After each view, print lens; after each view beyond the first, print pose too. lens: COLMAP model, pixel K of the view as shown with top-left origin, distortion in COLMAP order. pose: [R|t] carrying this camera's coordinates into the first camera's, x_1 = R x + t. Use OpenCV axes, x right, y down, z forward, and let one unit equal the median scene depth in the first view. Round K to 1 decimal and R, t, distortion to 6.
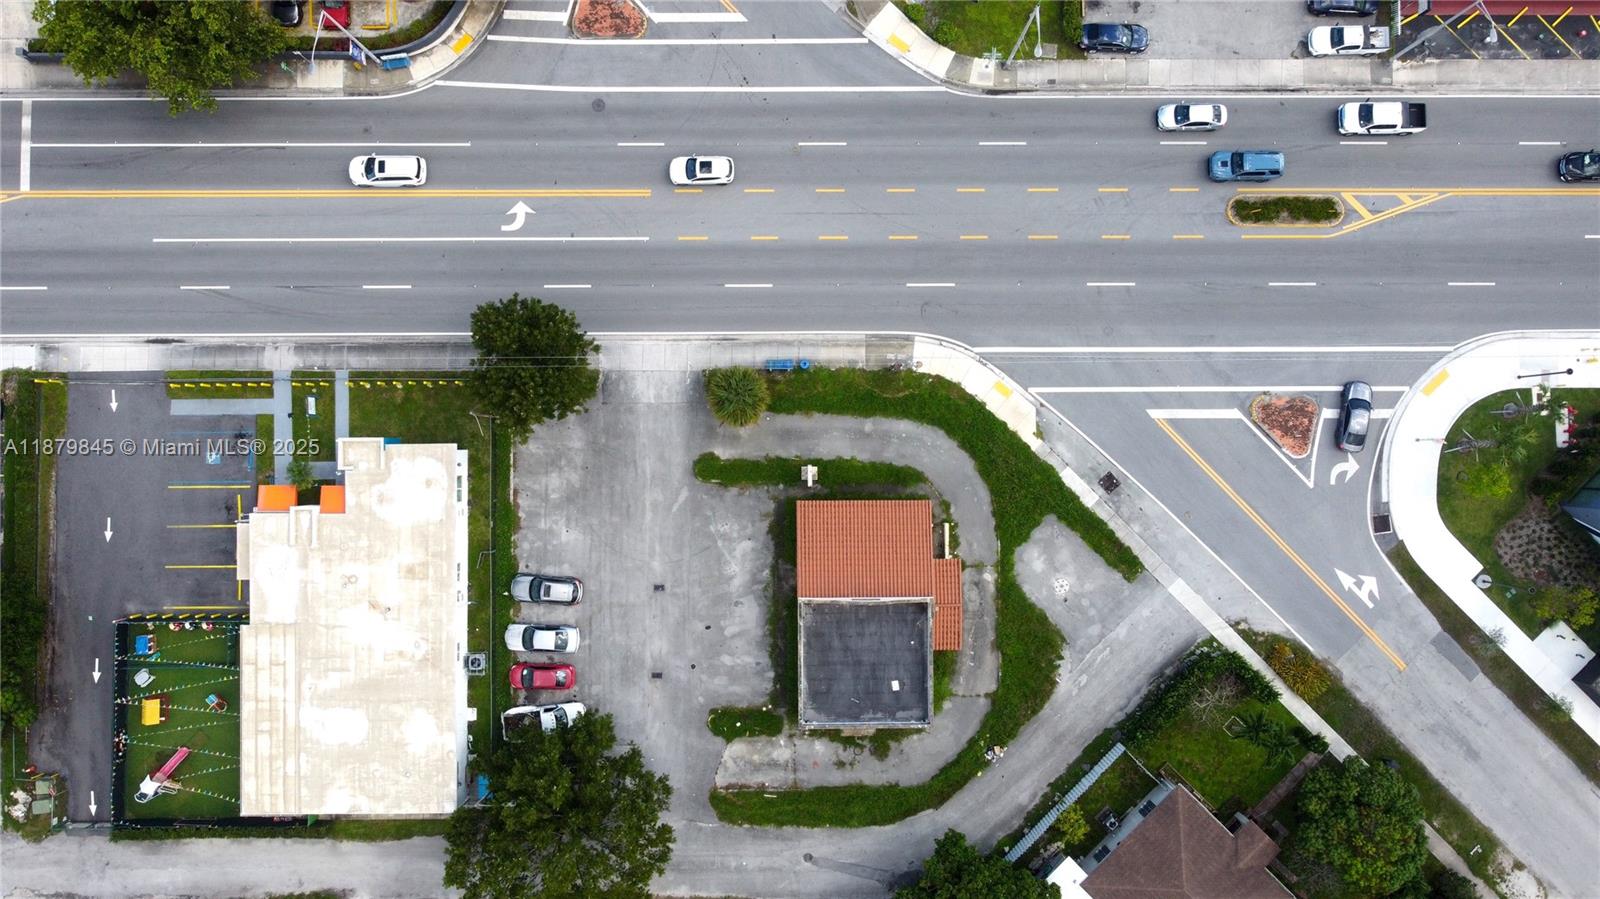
lens RADIAL K [[1213.3, 0, 800.9], [0, 1213.3, 450.4], [0, 0, 1]] dist [-0.006064, -0.002894]
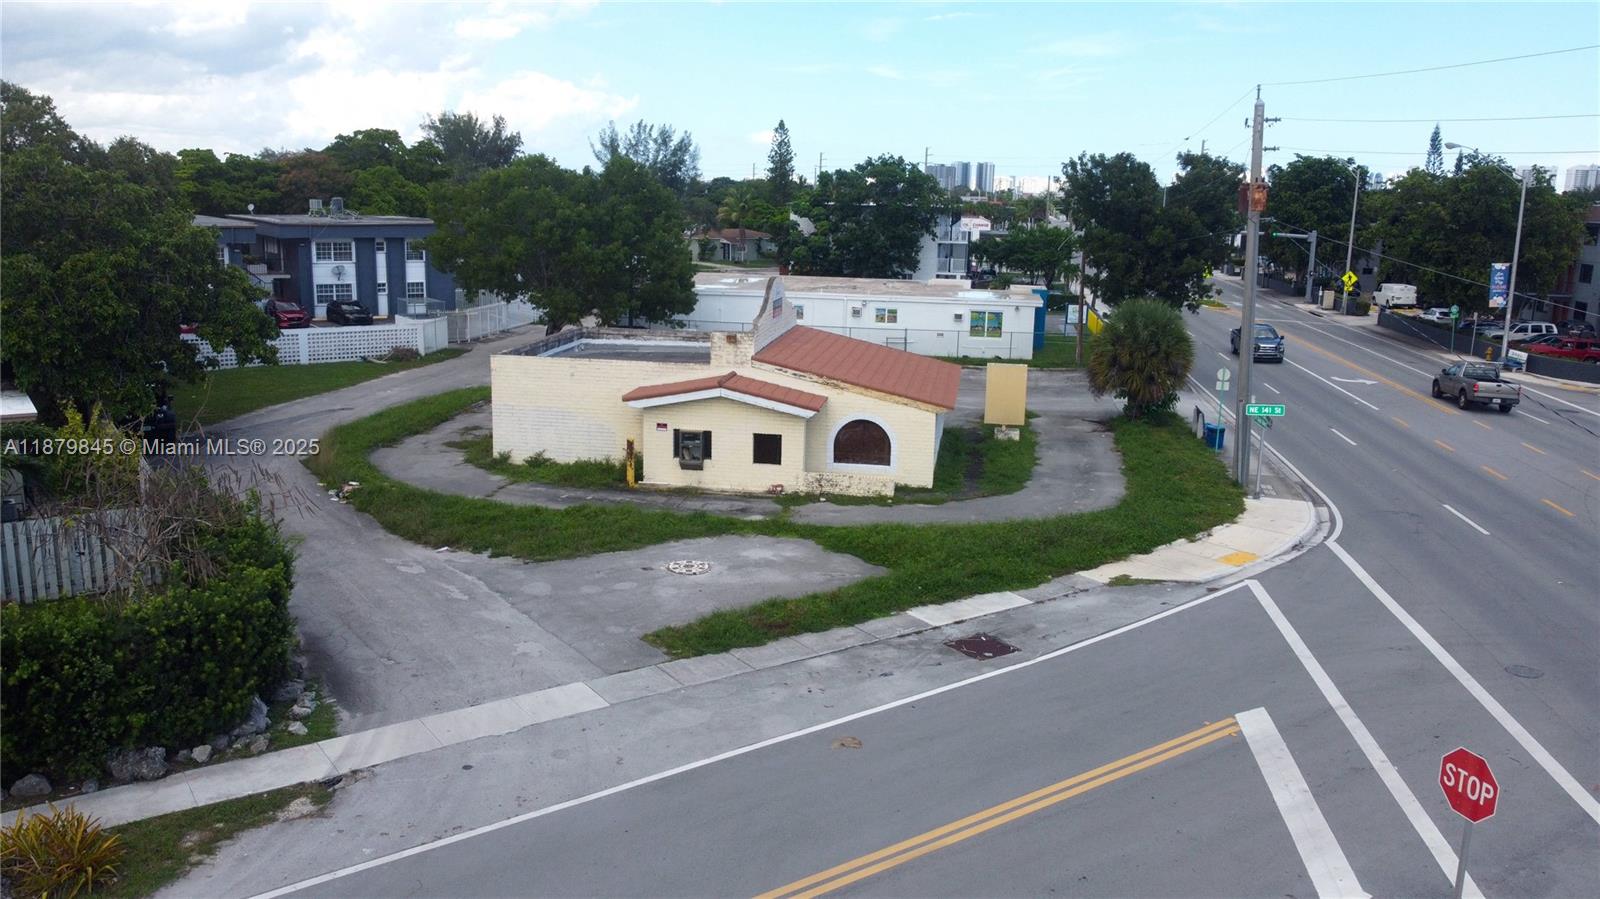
lens RADIAL K [[1213.3, 0, 793.1], [0, 1213.3, 452.1], [0, 0, 1]] dist [-0.006064, -0.002894]
pose [[-0.160136, 0.201057, -0.966402, 0.544724], [-0.987062, -0.040596, 0.155113, 0.028533], [-0.008046, 0.978738, 0.204956, 0.895413]]
